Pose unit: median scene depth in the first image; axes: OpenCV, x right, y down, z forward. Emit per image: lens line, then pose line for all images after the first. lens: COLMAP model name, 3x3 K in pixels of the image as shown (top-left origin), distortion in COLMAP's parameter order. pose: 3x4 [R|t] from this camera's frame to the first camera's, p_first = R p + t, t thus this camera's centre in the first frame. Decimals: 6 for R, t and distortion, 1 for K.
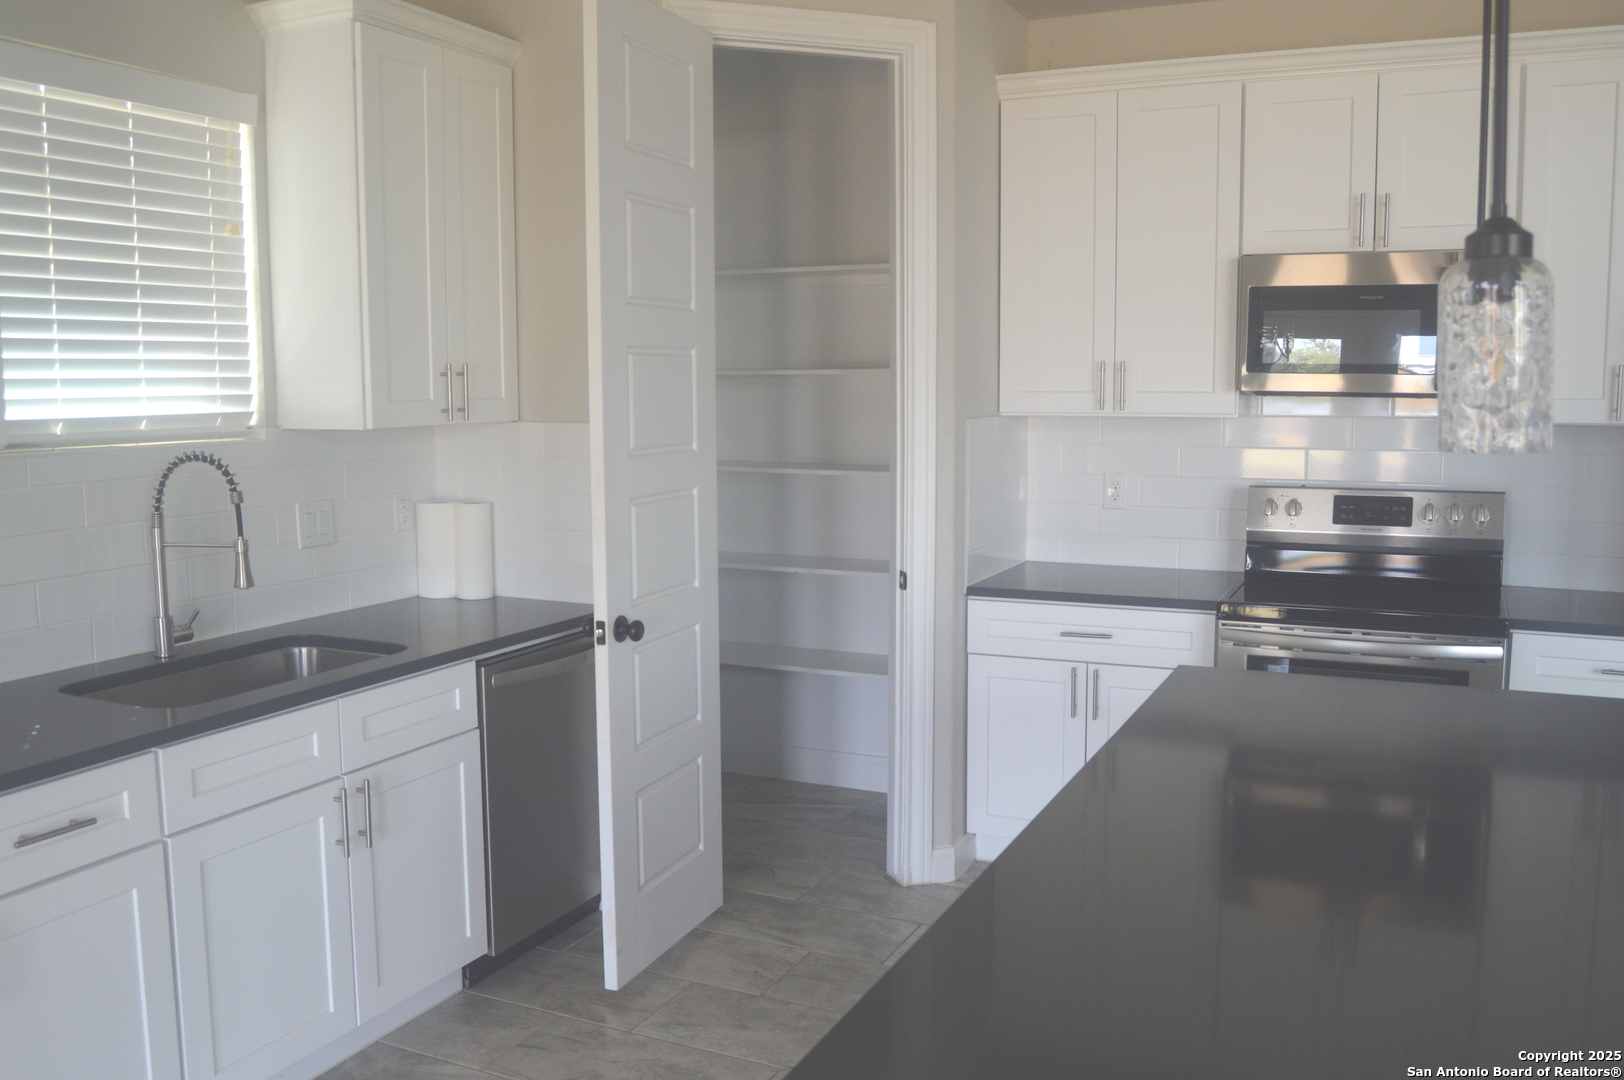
lens RADIAL K [[1364.5, 0, 816.0], [0, 1364.5, 538.3], [0, 0, 1]] dist [-0.086945, 0.032836]
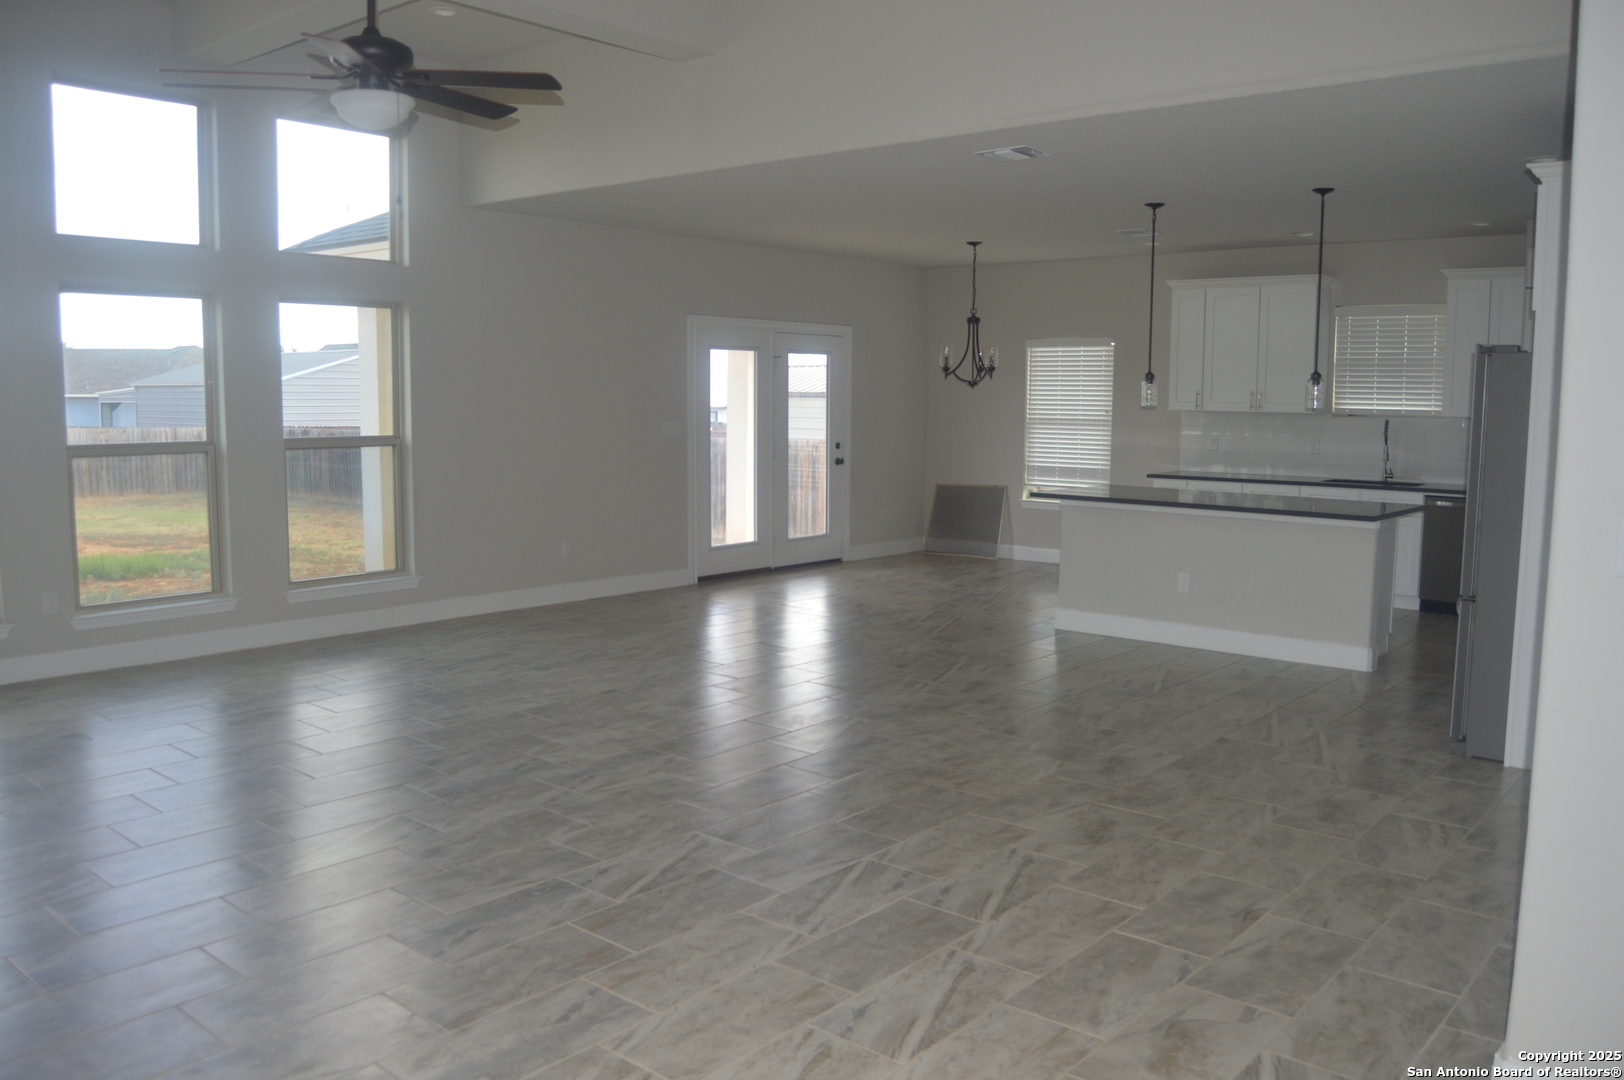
lens RADIAL K [[1301.9, 0, 818.0], [0, 1301.9, 537.0], [0, 0, 1]] dist [-0.090560, 0.032133]
pose [[-0.257524, 0.106788, -0.960353, 2.730298], [-0.120232, 0.982609, 0.141504, -0.052972], [0.958763, 0.151905, -0.240206, 0.405036]]
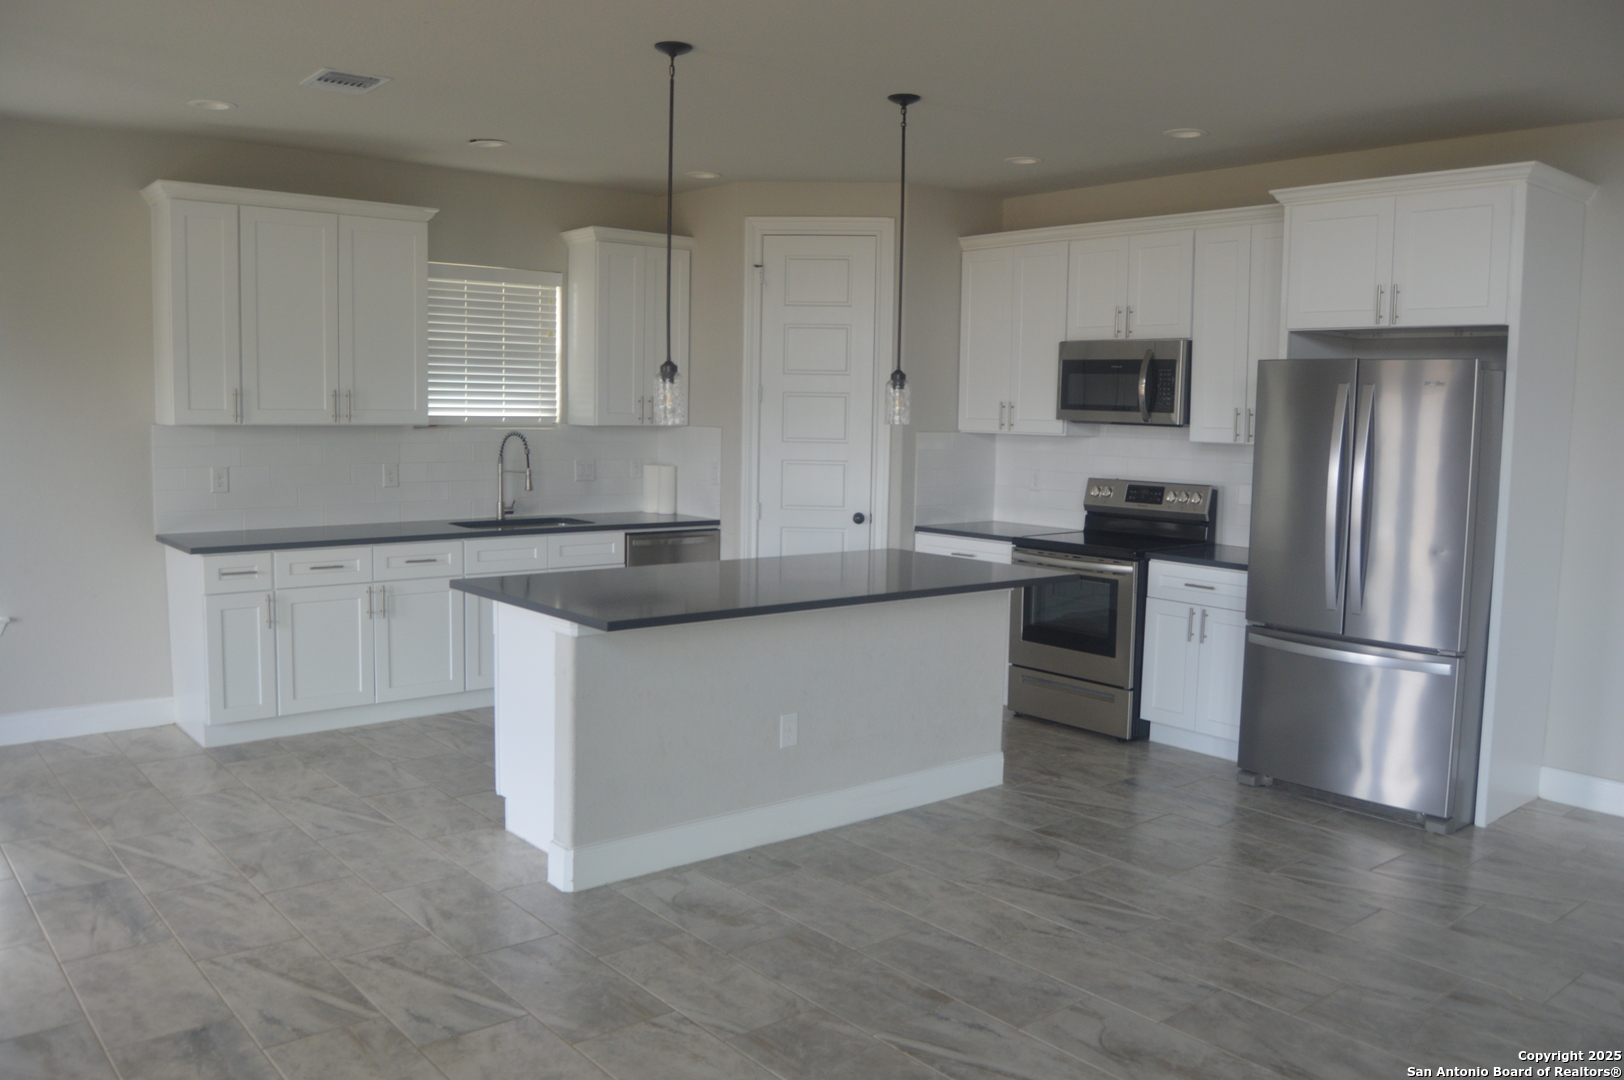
lens RADIAL K [[1301.9, 0, 807.0], [0, 1301.9, 532.7], [0, 0, 1]] dist [-0.090560, 0.032133]
pose [[0.902363, 0.062075, -0.426482, 0.887973], [-0.071640, 0.997410, -0.006405, 0.081548], [0.424980, 0.036333, 0.904473, -0.752088]]
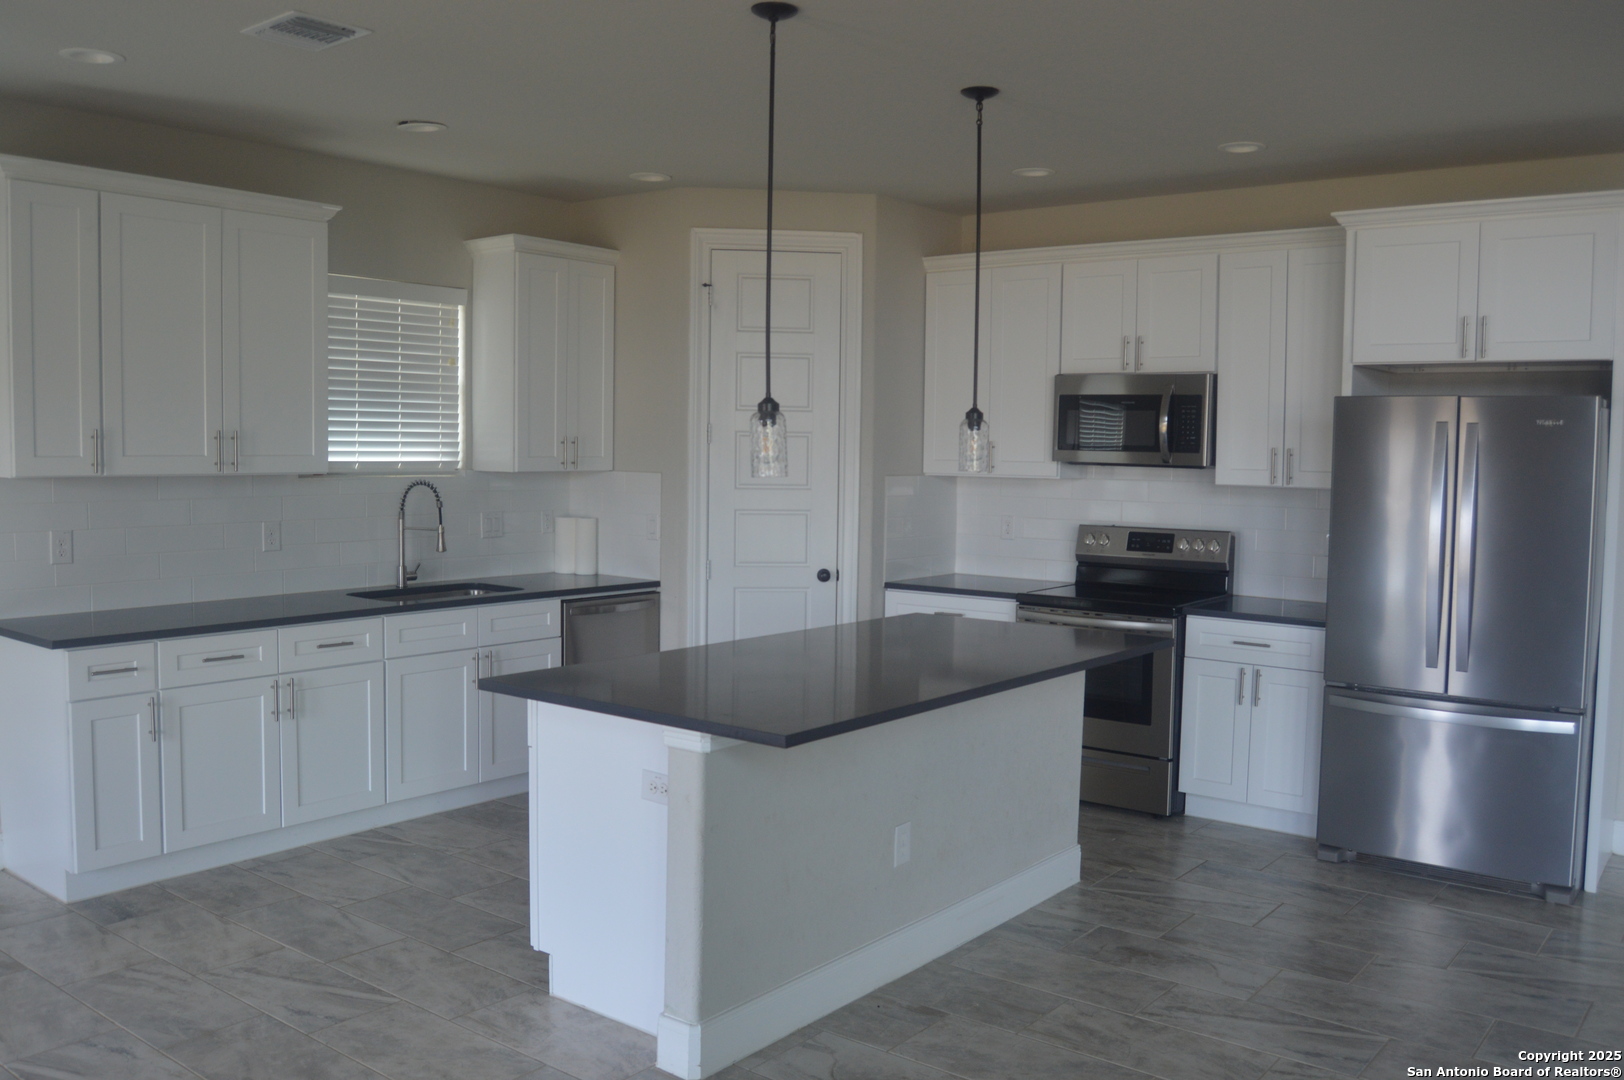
lens RADIAL K [[1364.5, 0, 805.1], [0, 1364.5, 535.7], [0, 0, 1]] dist [-0.086945, 0.032836]
pose [[0.972468, 0.032793, -0.230719, 0.478700], [-0.044367, 0.997994, -0.045156, 0.071454], [0.228775, 0.054149, 0.971972, -0.694986]]
